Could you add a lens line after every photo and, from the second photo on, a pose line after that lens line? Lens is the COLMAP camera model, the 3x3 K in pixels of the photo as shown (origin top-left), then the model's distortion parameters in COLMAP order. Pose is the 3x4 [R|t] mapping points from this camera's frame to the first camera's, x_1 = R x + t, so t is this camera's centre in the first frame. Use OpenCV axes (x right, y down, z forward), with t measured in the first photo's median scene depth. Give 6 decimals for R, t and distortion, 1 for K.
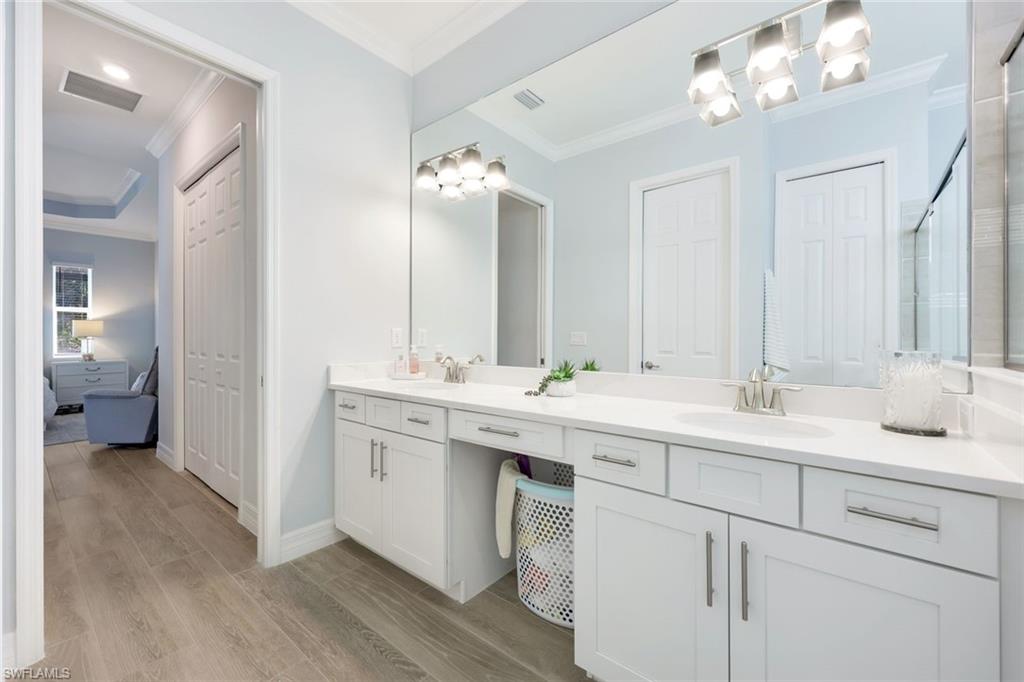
lens RADIAL K [[419.2, 0, 503.2], [0, 419.2, 335.3], [0, 0, 1]] dist [-0.008658, 0.000523]
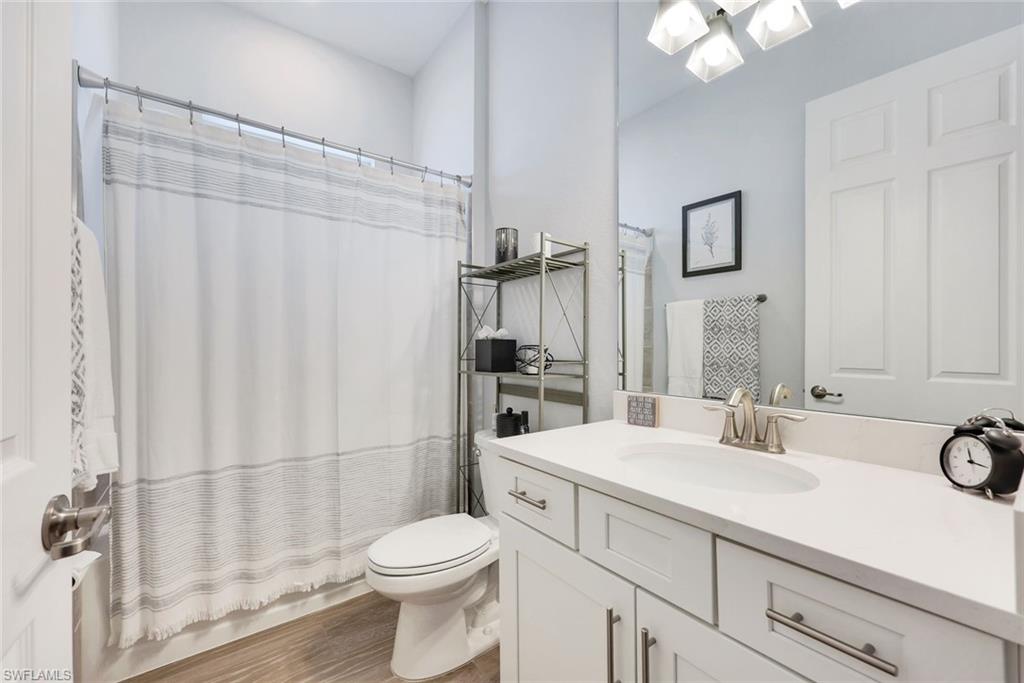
lens RADIAL K [[419.2, 0, 503.1], [0, 419.2, 346.2], [0, 0, 1]] dist [-0.008658, 0.000523]
pose [[0.972300, -0.010657, -0.233494, 0.443532], [0.008965, 0.999925, -0.008304, 0.007025], [0.233565, 0.005981, 0.972323, 0.205746]]
